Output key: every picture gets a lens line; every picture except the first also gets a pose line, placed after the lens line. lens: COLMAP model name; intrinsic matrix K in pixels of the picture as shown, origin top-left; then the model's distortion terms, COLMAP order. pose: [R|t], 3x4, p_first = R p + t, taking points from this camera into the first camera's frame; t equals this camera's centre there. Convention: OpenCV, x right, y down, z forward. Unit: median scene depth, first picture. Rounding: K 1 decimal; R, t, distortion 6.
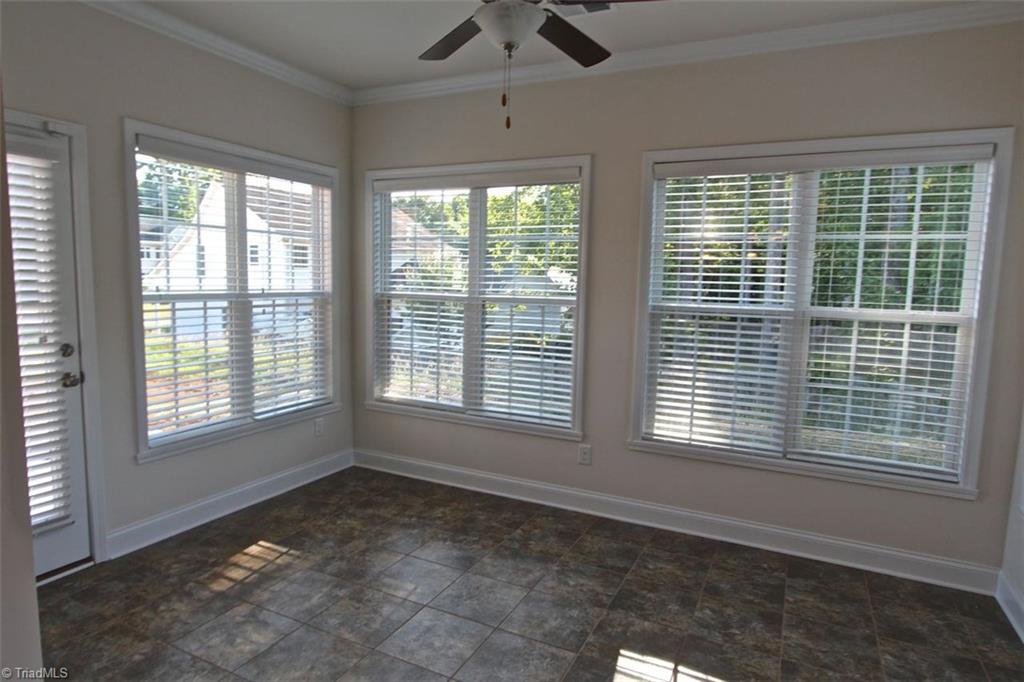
lens RADIAL K [[580.3, 0, 518.8], [0, 580.3, 341.0], [0, 0, 1]] dist [-0.002355, 0.000215]
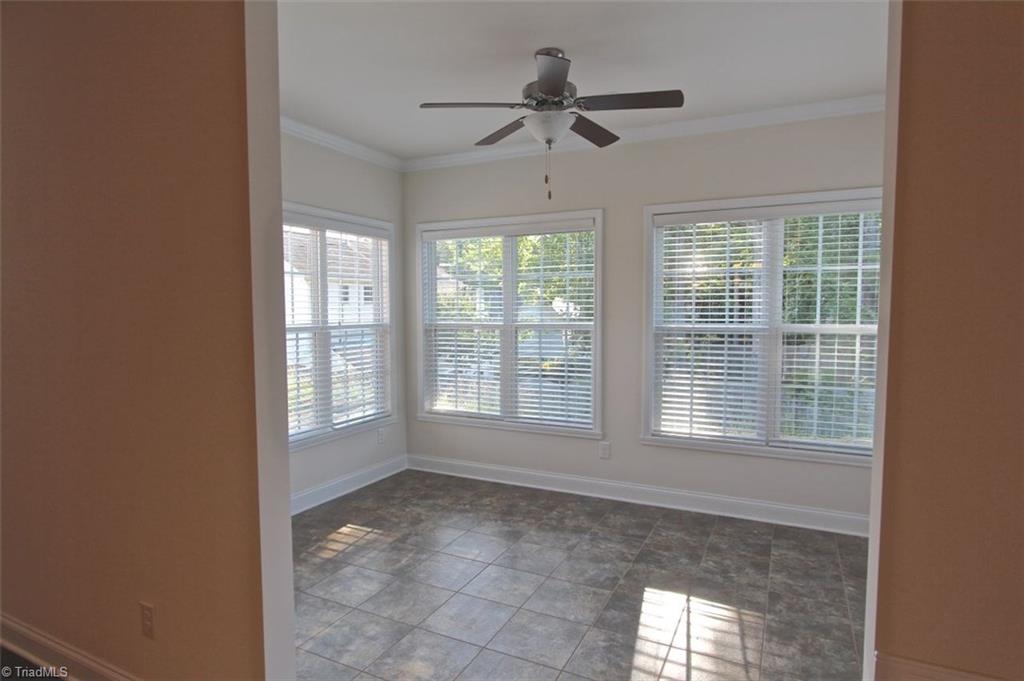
lens RADIAL K [[580.3, 0, 507.1], [0, 580.3, 345.2], [0, 0, 1]] dist [-0.002355, 0.000215]
pose [[0.999621, -0.027121, -0.004788, -0.088070], [0.026878, 0.998617, -0.045190, 0.026948], [0.006007, 0.045044, 0.998967, -0.255500]]
